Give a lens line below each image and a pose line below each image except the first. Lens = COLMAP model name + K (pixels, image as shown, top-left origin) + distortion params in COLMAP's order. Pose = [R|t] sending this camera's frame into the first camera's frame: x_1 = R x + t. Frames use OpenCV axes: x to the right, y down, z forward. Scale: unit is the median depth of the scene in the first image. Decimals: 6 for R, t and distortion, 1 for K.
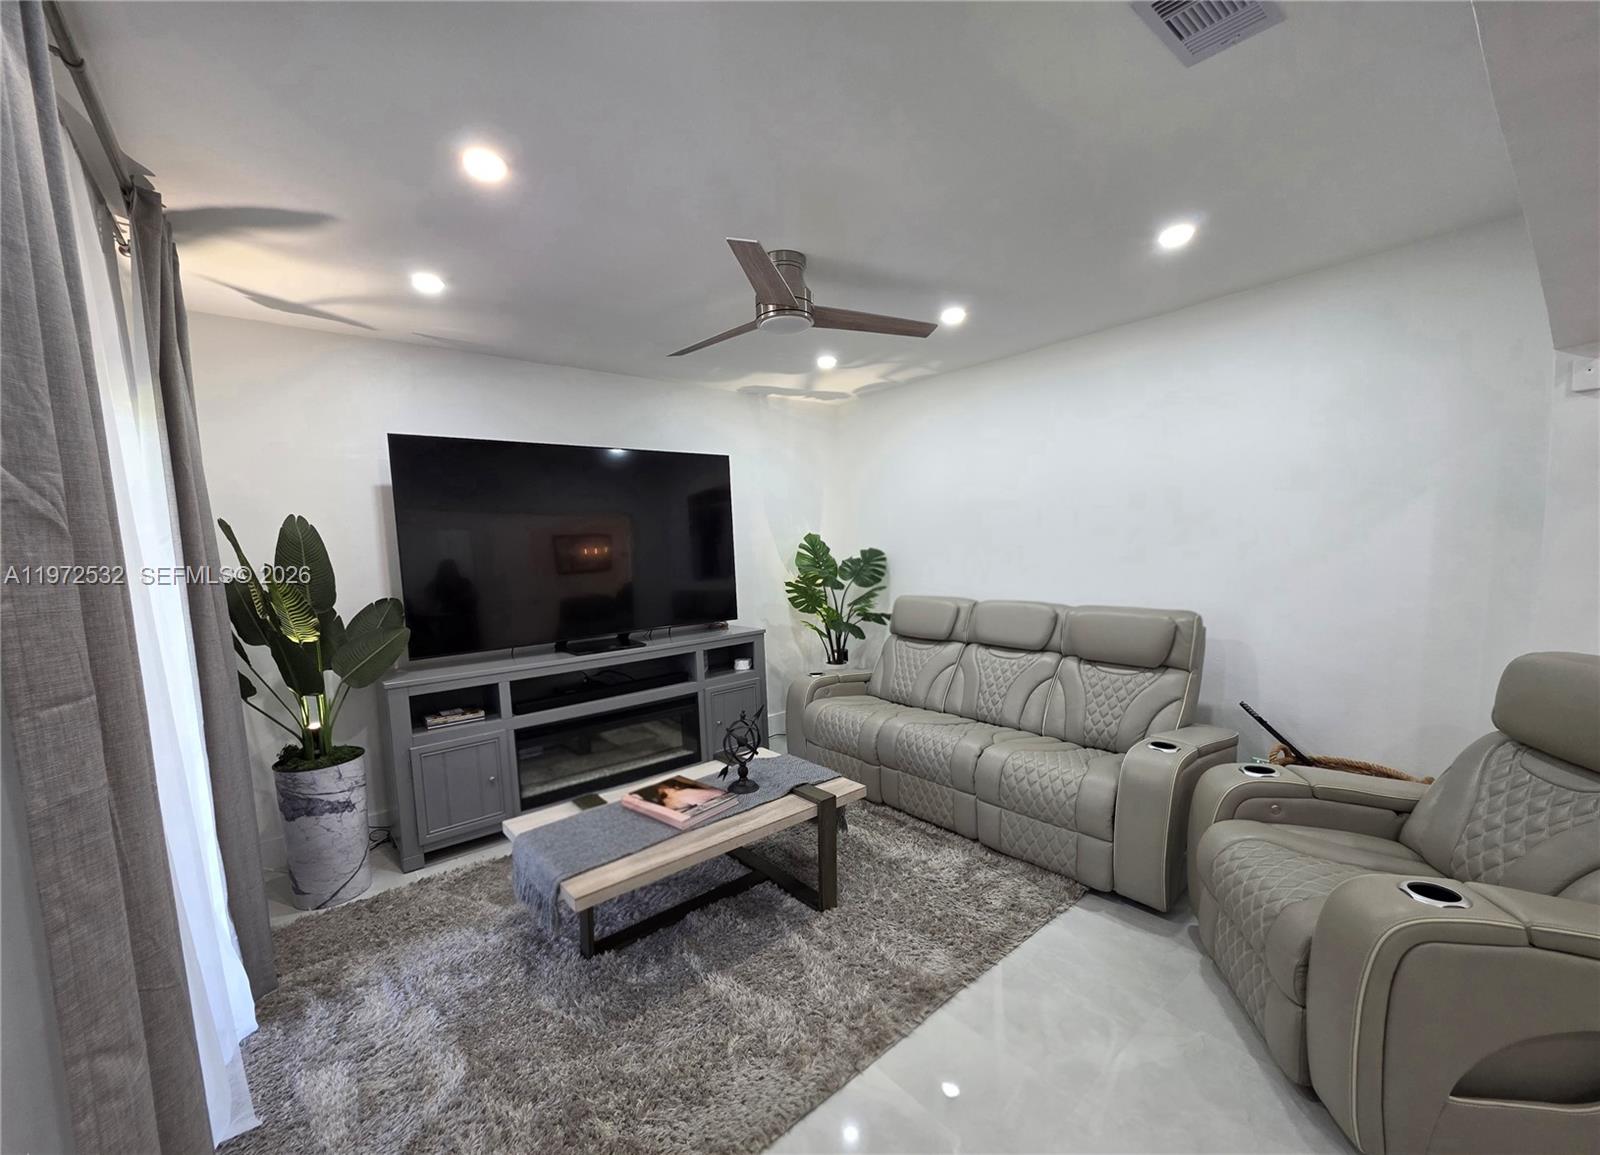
lens RADIAL K [[631.2, 0, 799.4], [0, 631.2, 596.2], [0, 0, 1]] dist [-0.000112, 0.000017]
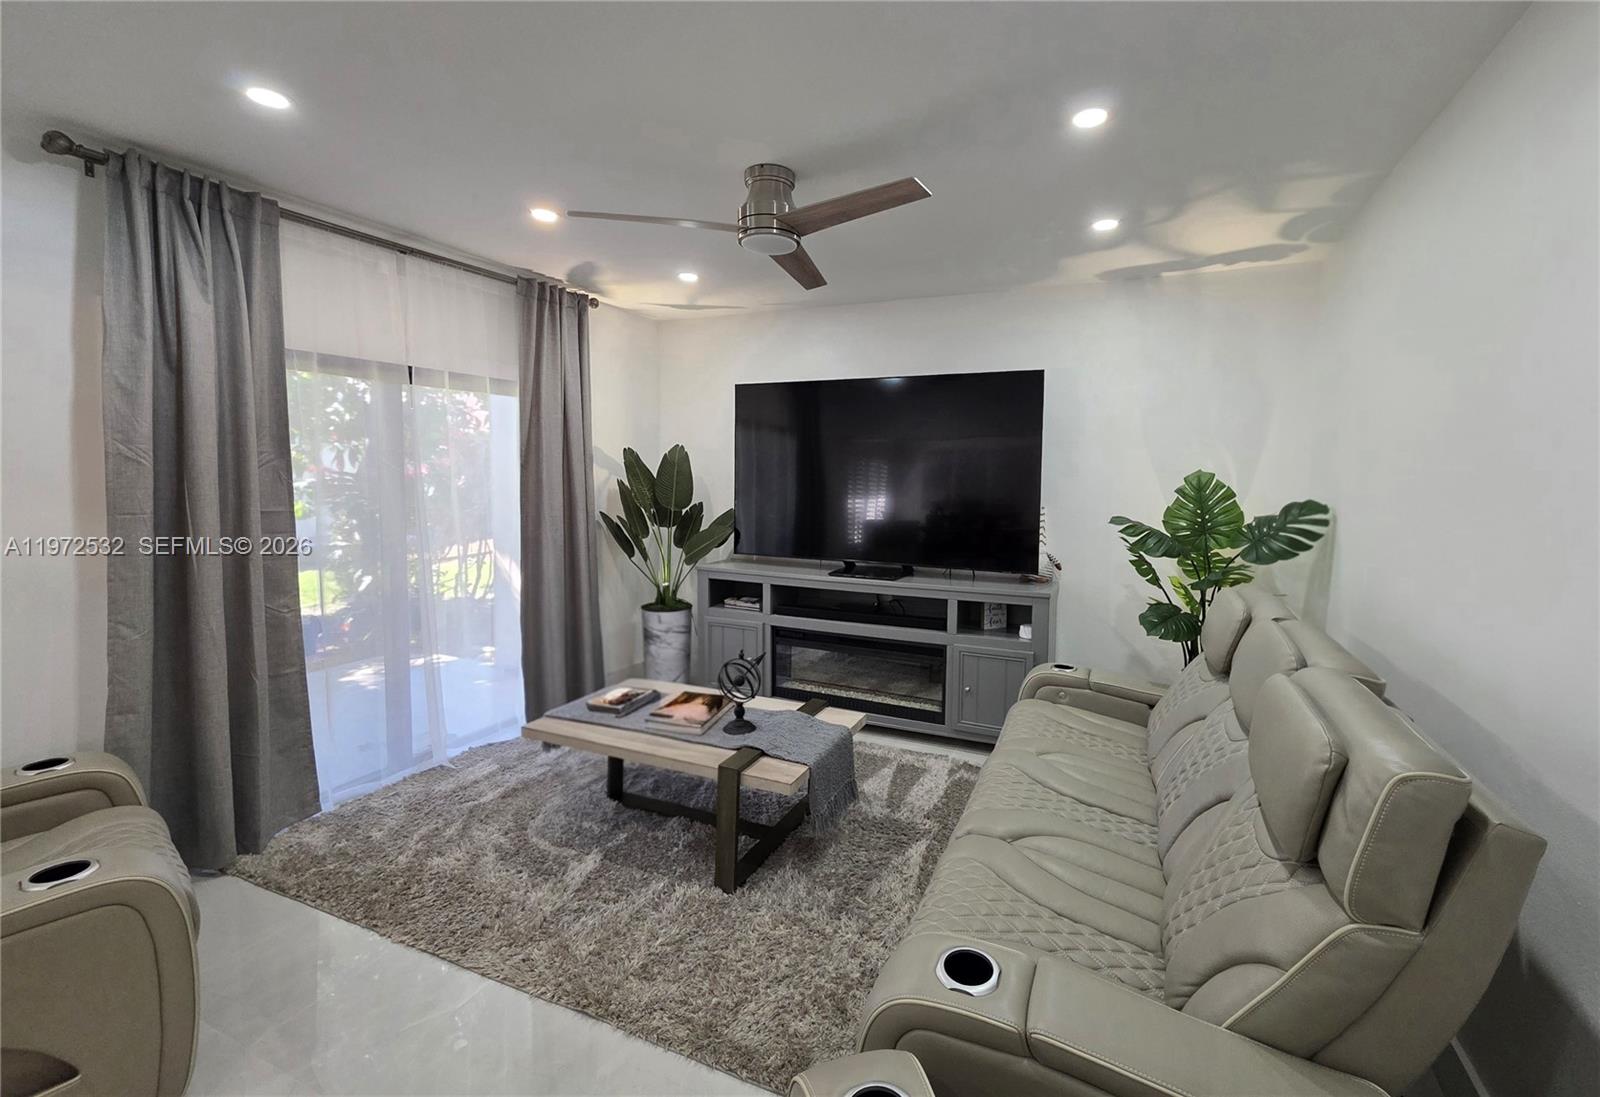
lens RADIAL K [[674.9, 0, 850.5], [0, 674.9, 509.4], [0, 0, 1]] dist [-0.000498, -0.000066]
pose [[0.467460, 0.093547, -0.879051, 0.706154], [-0.107367, 0.993032, 0.048581, -0.081842], [0.877470, 0.071671, 0.474246, 0.509629]]
